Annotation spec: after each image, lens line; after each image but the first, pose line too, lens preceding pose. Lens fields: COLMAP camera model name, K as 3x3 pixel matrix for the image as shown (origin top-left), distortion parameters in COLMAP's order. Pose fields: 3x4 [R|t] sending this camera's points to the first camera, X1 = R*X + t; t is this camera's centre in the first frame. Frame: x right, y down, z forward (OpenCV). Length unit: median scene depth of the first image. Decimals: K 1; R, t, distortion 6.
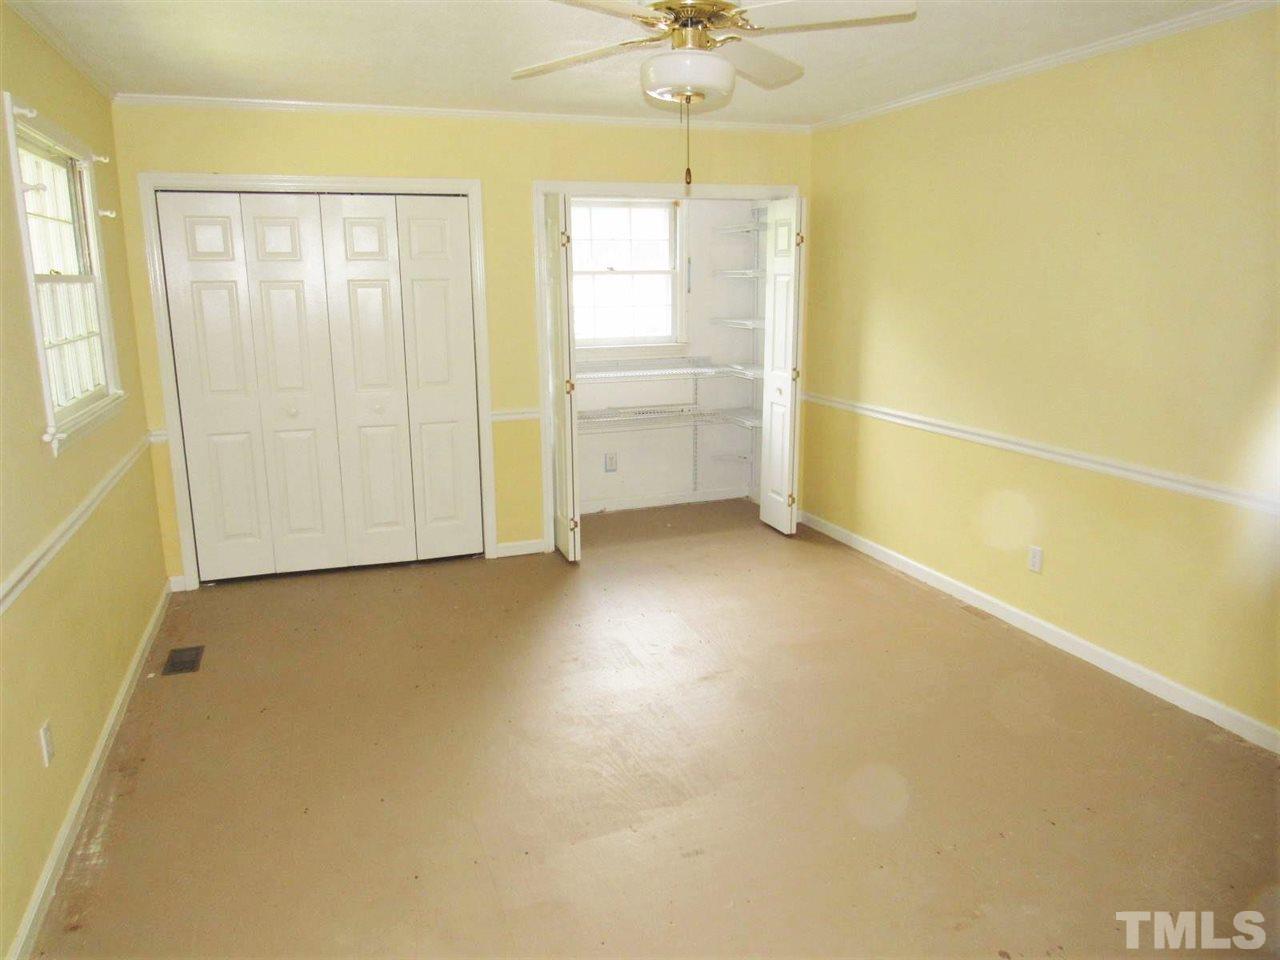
lens RADIAL K [[926.7, 0, 637.6], [0, 926.7, 477.3], [0, 0, 1]] dist [-0.012800, 0.005642]
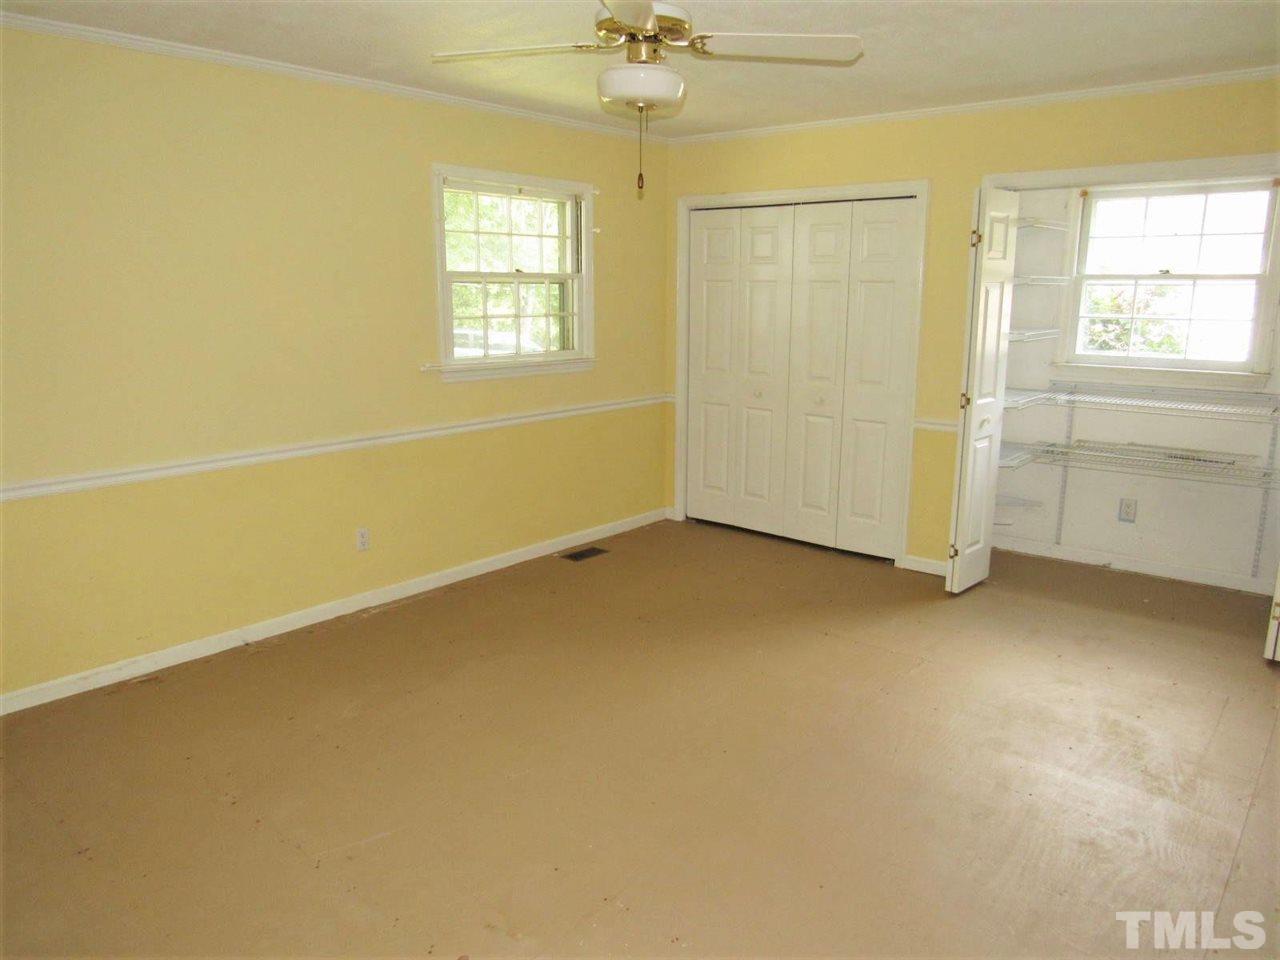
lens RADIAL K [[926.7, 0, 613.2], [0, 926.7, 472.1], [0, 0, 1]] dist [-0.012800, 0.005642]
pose [[0.493565, 0.185229, -0.849755, 0.523556], [-0.194332, 0.975842, 0.099839, -0.051134], [0.847720, 0.115858, 0.517637, 0.238674]]
